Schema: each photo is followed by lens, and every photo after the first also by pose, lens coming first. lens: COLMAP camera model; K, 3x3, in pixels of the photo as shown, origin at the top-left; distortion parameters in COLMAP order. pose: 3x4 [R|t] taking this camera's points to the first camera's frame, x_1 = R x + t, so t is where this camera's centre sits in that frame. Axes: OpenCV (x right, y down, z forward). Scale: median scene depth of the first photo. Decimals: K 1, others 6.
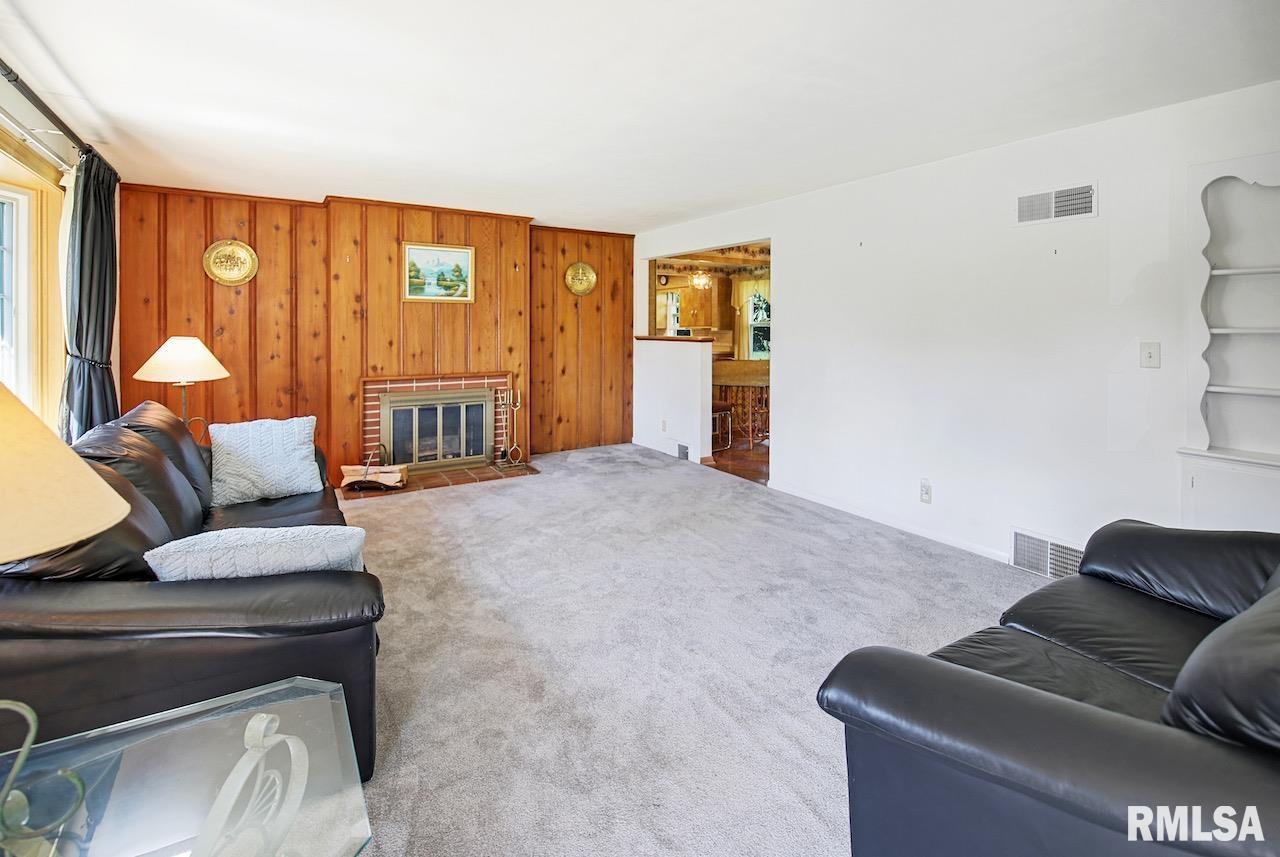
lens RADIAL K [[556.3, 0, 641.0], [0, 556.3, 361.0], [0, 0, 1]] dist [-0.000597, -0.000092]
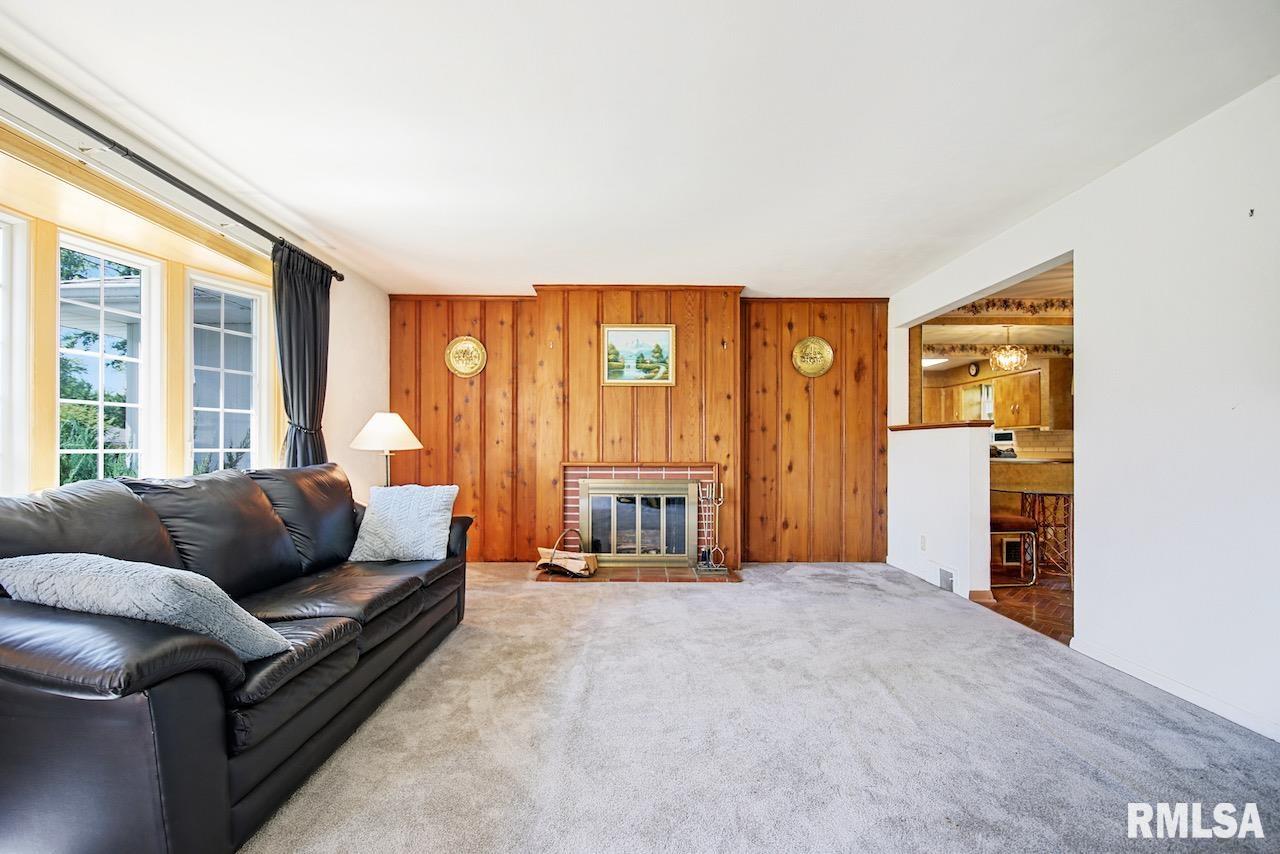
lens RADIAL K [[562.3, 0, 632.9], [0, 562.3, 453.9], [0, 0, 1]] dist [-0.009052, -0.000383]
pose [[0.853671, 0.009676, -0.520723, 0.122175], [-0.029315, 0.999135, -0.029493, 0.036607], [0.519987, 0.040442, 0.853216, 0.176860]]
